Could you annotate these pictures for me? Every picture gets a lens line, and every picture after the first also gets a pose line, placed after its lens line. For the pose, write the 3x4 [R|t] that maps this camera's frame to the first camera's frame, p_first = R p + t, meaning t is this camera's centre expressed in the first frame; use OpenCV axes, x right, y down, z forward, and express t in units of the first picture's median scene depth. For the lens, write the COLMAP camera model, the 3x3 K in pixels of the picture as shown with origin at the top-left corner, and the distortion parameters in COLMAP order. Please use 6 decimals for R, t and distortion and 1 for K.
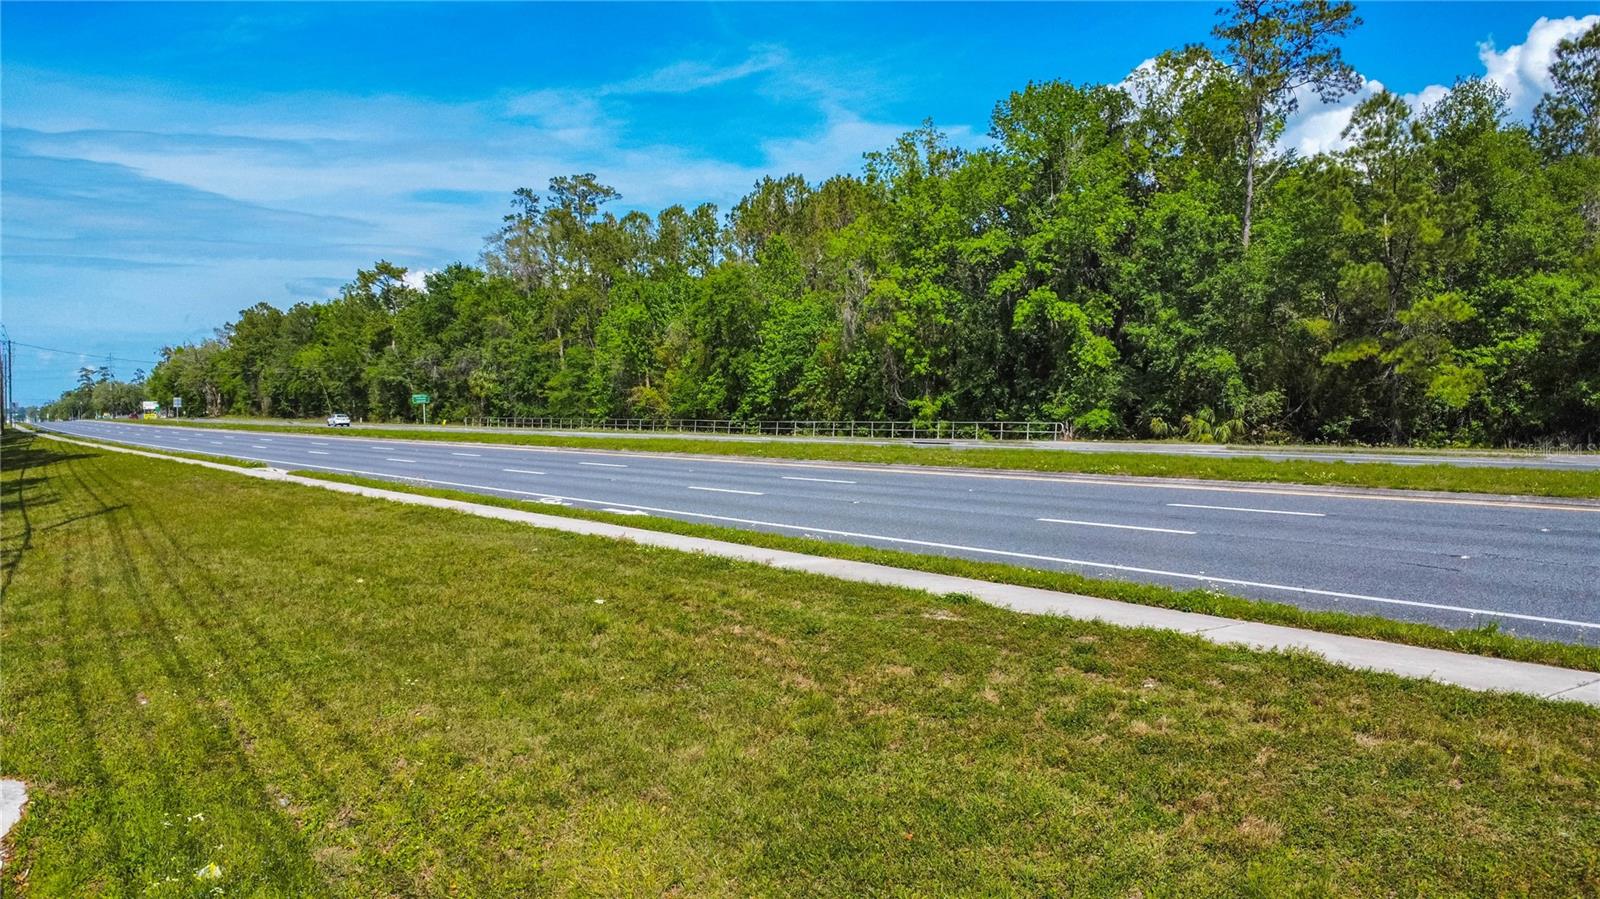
lens RADIAL K [[1169.8, 0, 800.0], [0, 1169.8, 449.5], [0, 0, 1]] dist [-0.028614, 0.001099]
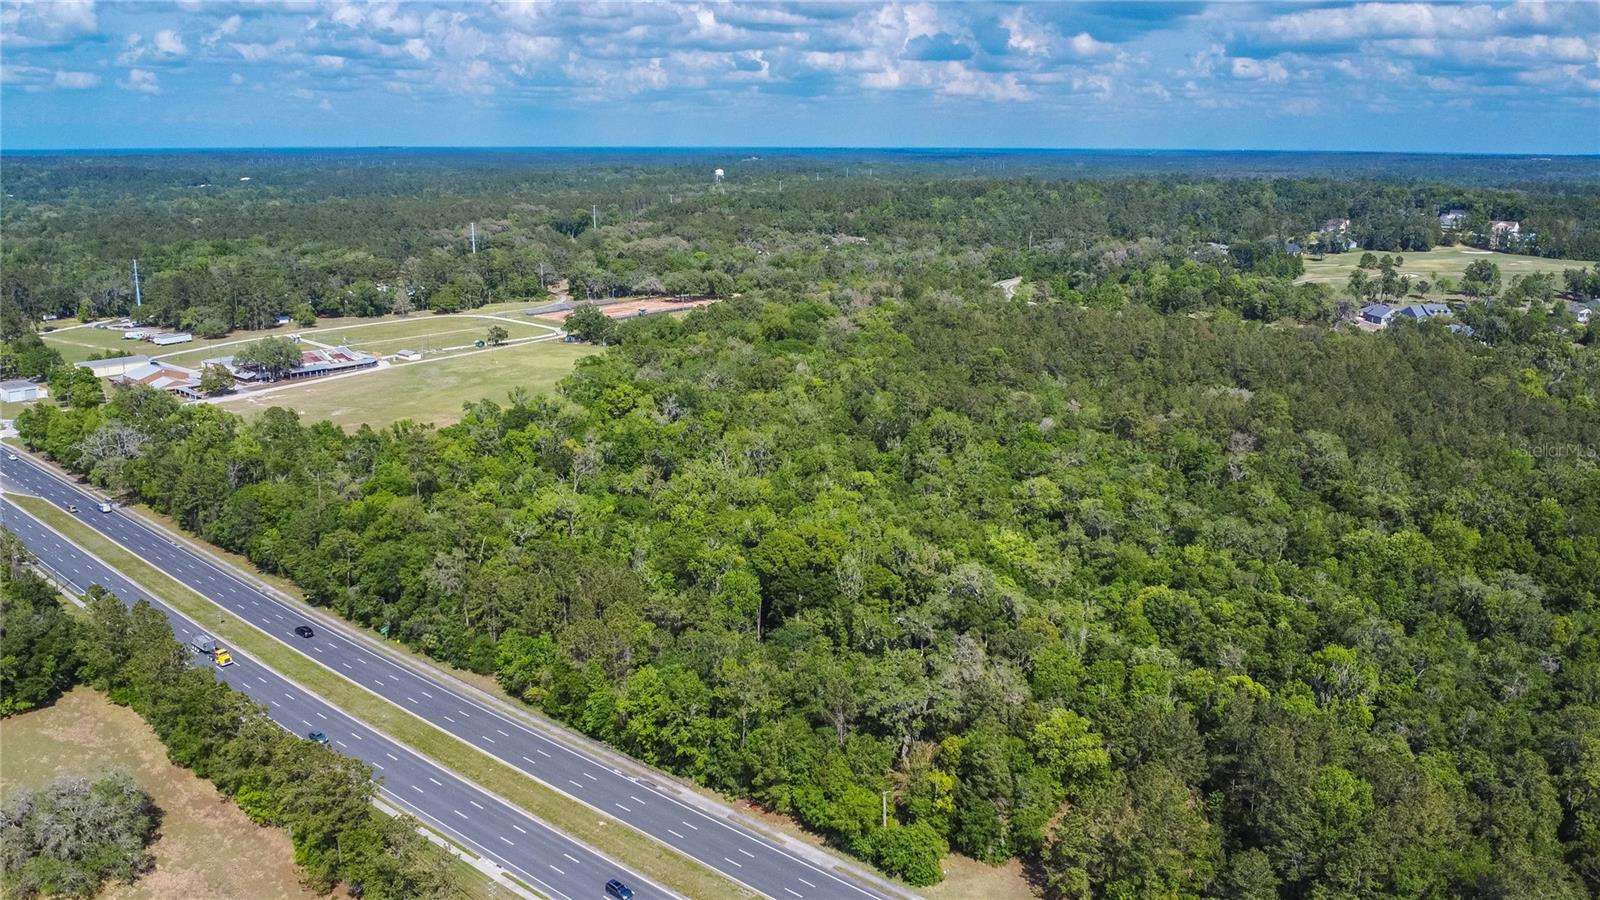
lens RADIAL K [[1253.6, 0, 800.0], [0, 1253.6, 450.0], [0, 0, 1]] dist [-0.025378, -0.013106]
pose [[0.977287, -0.028098, 0.210050, -0.186788], [-0.014714, 0.979783, 0.199523, -1.620857], [-0.211409, -0.198082, 0.957115, -2.218118]]
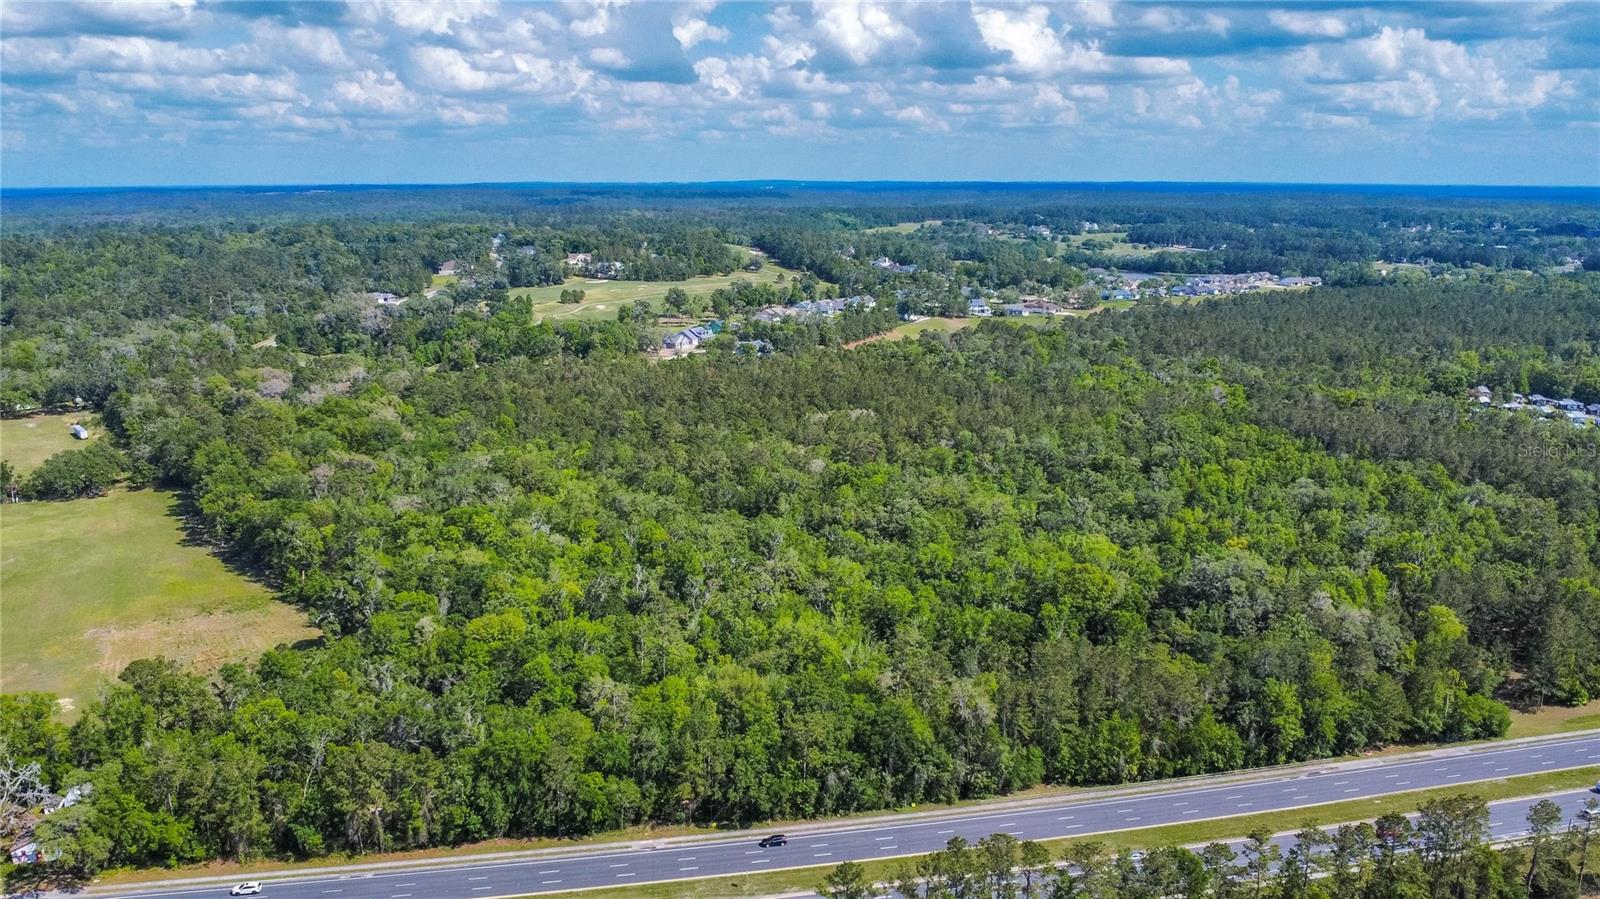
lens RADIAL K [[1253.6, 0, 800.0], [0, 1253.6, 449.5], [0, 0, 1]] dist [-0.025378, -0.013106]
pose [[0.406259, -0.175979, 0.896652, -4.152479], [0.026907, 0.983158, 0.180766, -1.879049], [-0.913362, -0.049311, 0.404152, 0.966985]]
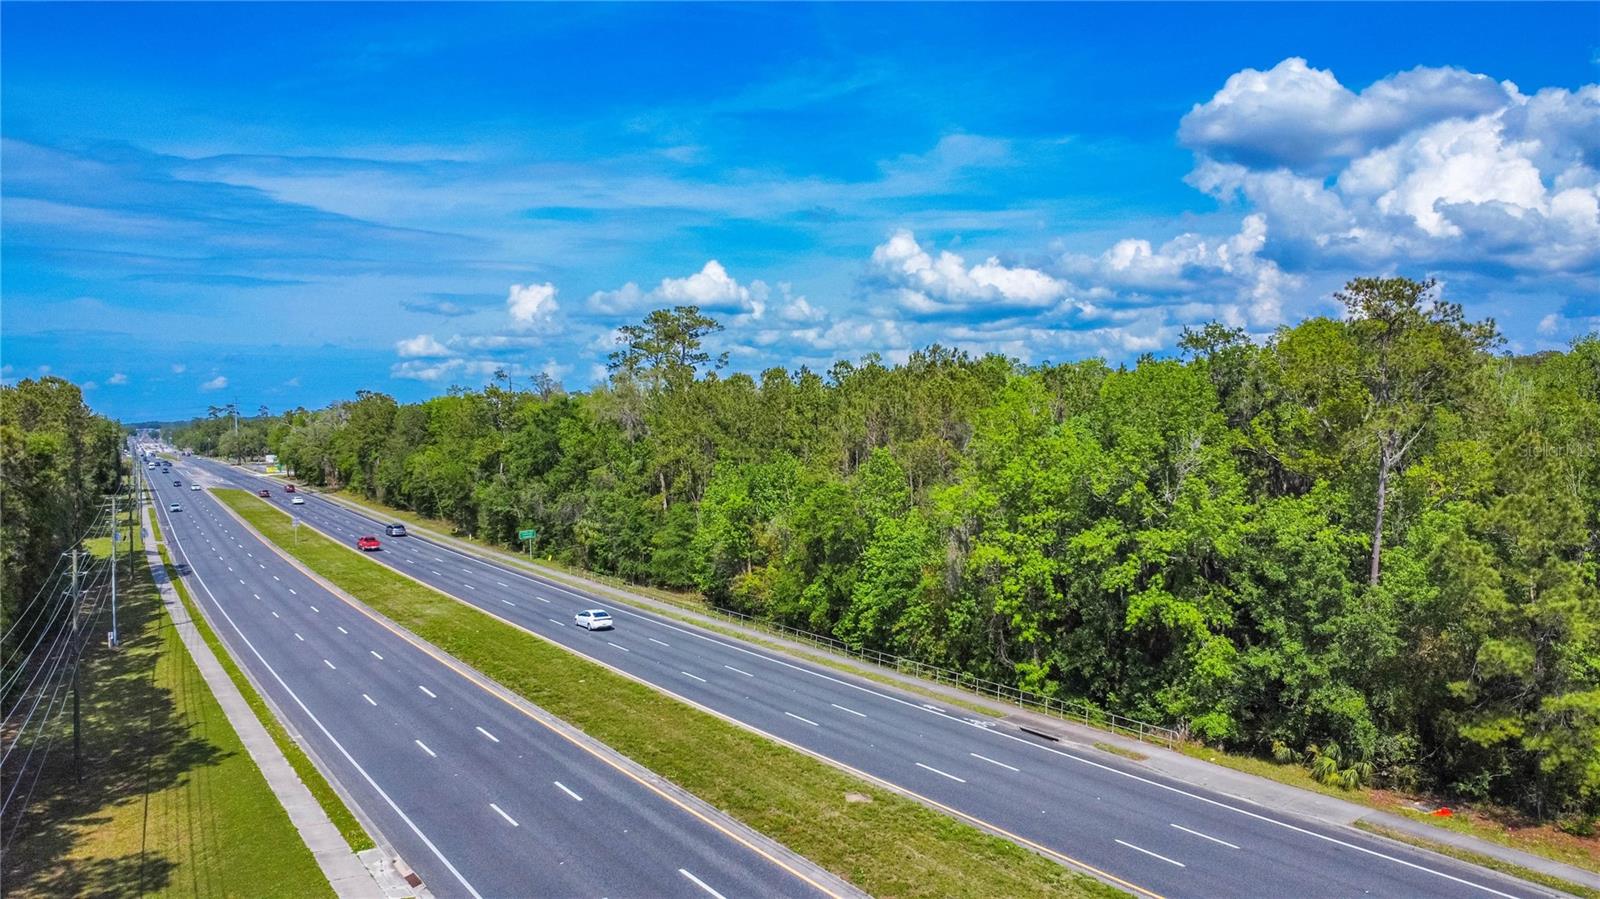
lens RADIAL K [[1168.1, 0, 800.0], [0, 1168.1, 449.5], [0, 0, 1]] dist [-0.018371, -0.034931]
pose [[0.996300, 0.004009, -0.085850, -0.003918], [-0.004890, 0.999937, -0.010055, -0.237632], [0.085804, 0.010437, 0.996257, 0.016107]]
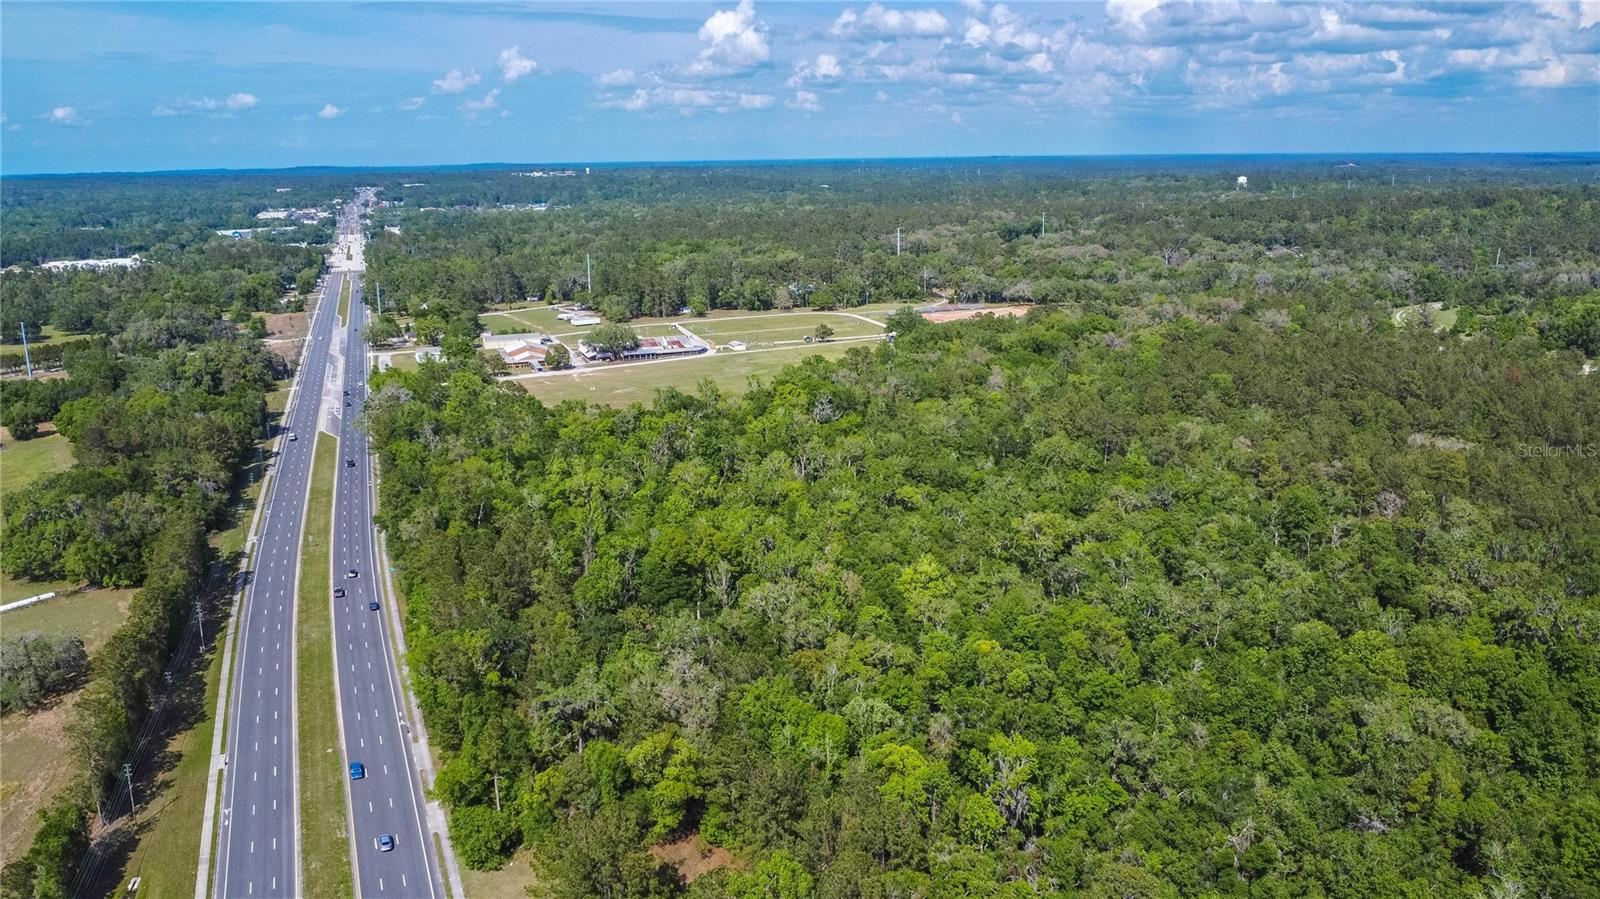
lens RADIAL K [[1207.9, 0, 800.0], [0, 1207.9, 449.5], [0, 0, 1]] dist [-0.034451, -0.001487]
pose [[0.963582, 0.069517, -0.258221, 2.219025], [-0.014670, 0.977907, 0.208525, -1.671916], [0.267012, -0.197143, 0.943313, -2.036411]]
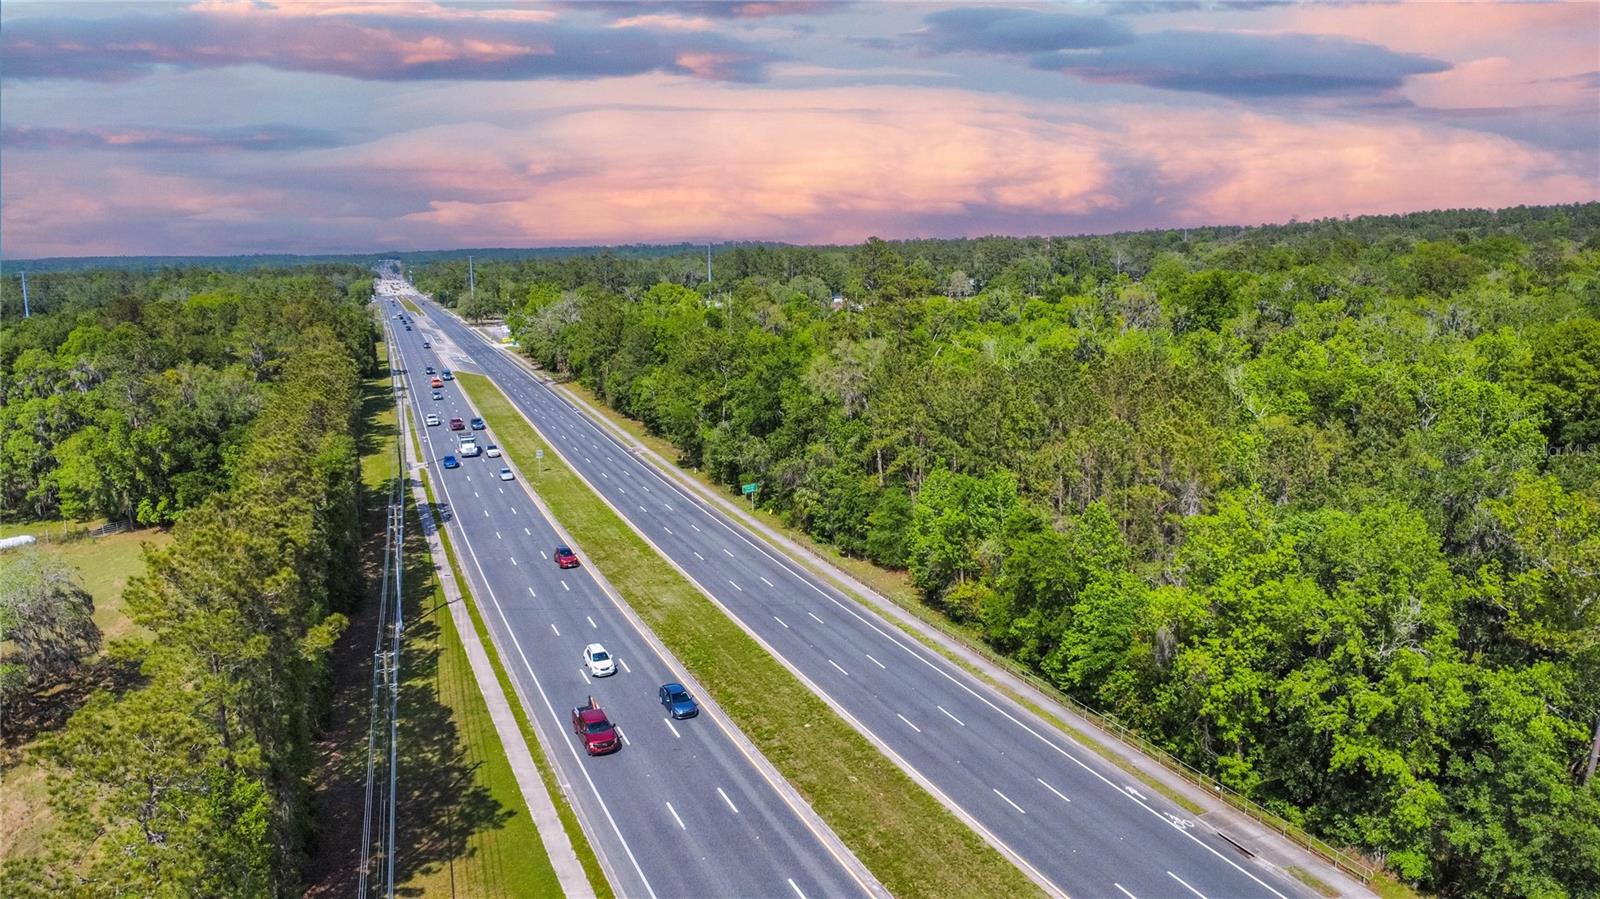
lens RADIAL K [[1168.1, 0, 800.0], [0, 1168.1, 449.5], [0, 0, 1]] dist [-0.018371, -0.034931]
pose [[0.965513, 0.049963, -0.255516, -0.015528], [-0.015235, 0.990574, 0.136125, -0.496371], [0.259909, -0.127538, 0.957174, -0.031400]]
